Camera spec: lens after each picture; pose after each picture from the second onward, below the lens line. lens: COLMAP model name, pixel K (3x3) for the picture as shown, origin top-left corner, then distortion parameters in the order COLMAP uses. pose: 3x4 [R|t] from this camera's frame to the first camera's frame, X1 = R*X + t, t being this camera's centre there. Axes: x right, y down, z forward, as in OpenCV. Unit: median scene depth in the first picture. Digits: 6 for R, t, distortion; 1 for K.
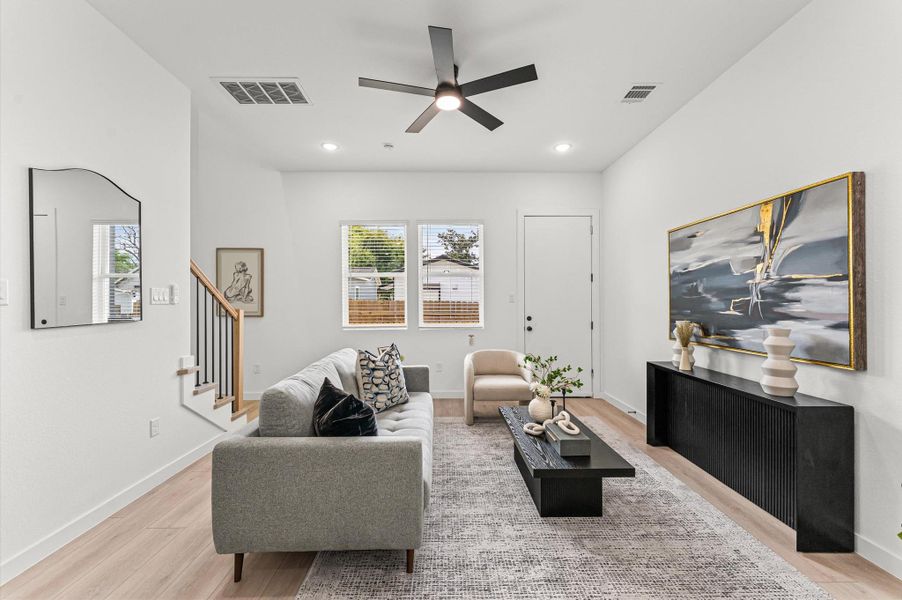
lens RADIAL K [[360.9, 0, 446.7], [0, 360.9, 301.7], [0, 0, 1]] dist [0.001203, -0.000469]
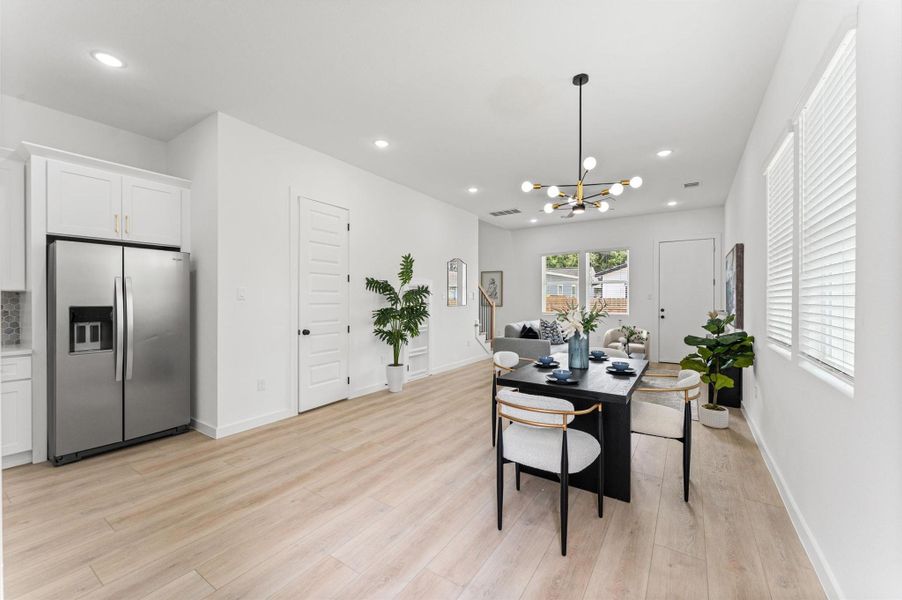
lens RADIAL K [[360.9, 0, 448.4], [0, 360.9, 295.5], [0, 0, 1]] dist [0.001203, -0.000469]
pose [[0.824738, -0.001629, -0.565513, 0.605661], [-0.002951, 0.999970, -0.007183, -0.002377], [0.565508, 0.007593, 0.824708, -1.321737]]
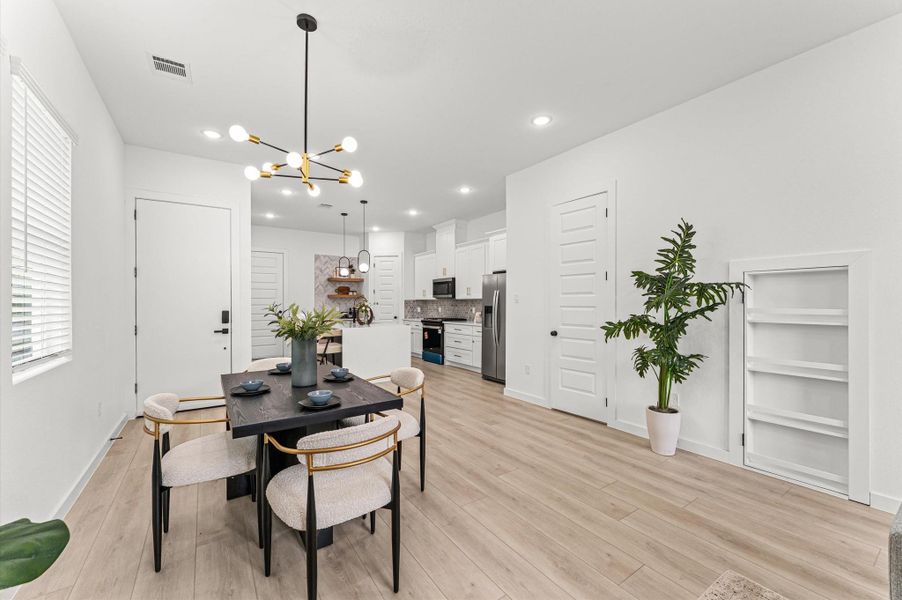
lens RADIAL K [[356.4, 0, 453.0], [0, 356.4, 302.0], [0, 0, 1]] dist [0.003309, -0.000132]
pose [[-0.822730, -0.003300, -0.568423, 0.510162], [-0.003065, 0.999994, -0.001370, 0.007993], [0.568424, 0.000615, -0.822735, 0.613592]]
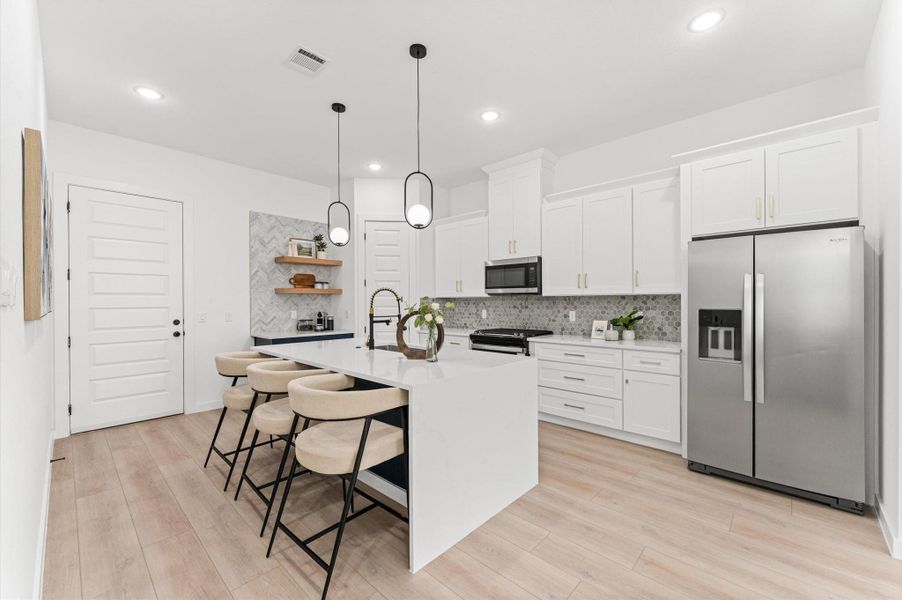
lens RADIAL K [[360.9, 0, 448.8], [0, 360.9, 303.7], [0, 0, 1]] dist [0.001203, -0.000469]
pose [[-0.683337, 0.004176, -0.730091, 0.312559], [-0.000922, 0.999978, 0.006582, 0.005096], [0.730103, 0.005171, -0.683318, -0.903182]]
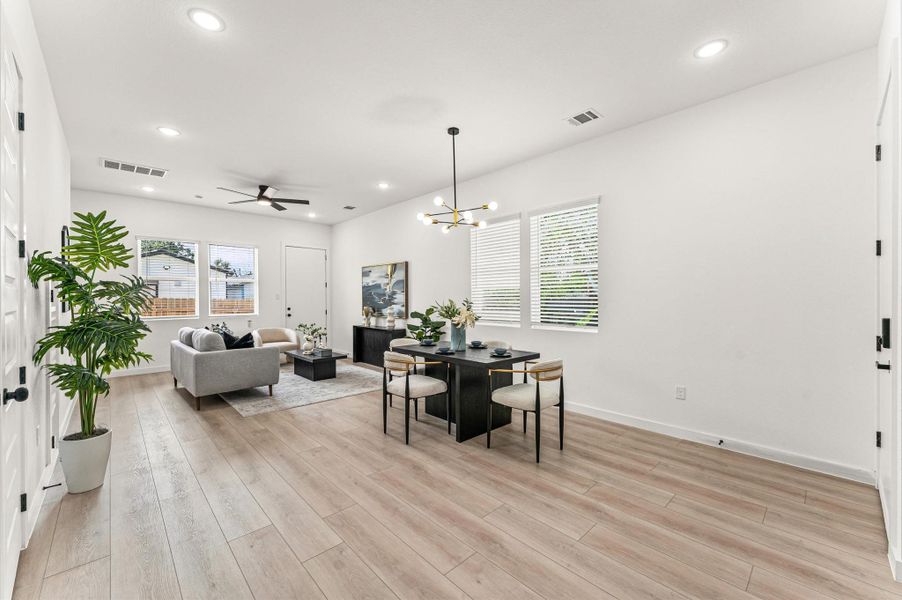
lens RADIAL K [[360.9, 0, 450.8], [0, 360.9, 298.3], [0, 0, 1]] dist [0.001203, -0.000469]
pose [[0.730915, 0.000020, 0.682469, -0.622541], [0.000753, 0.999999, -0.000836, 0.000542], [-0.682468, 0.001125, 0.730914, -1.235664]]
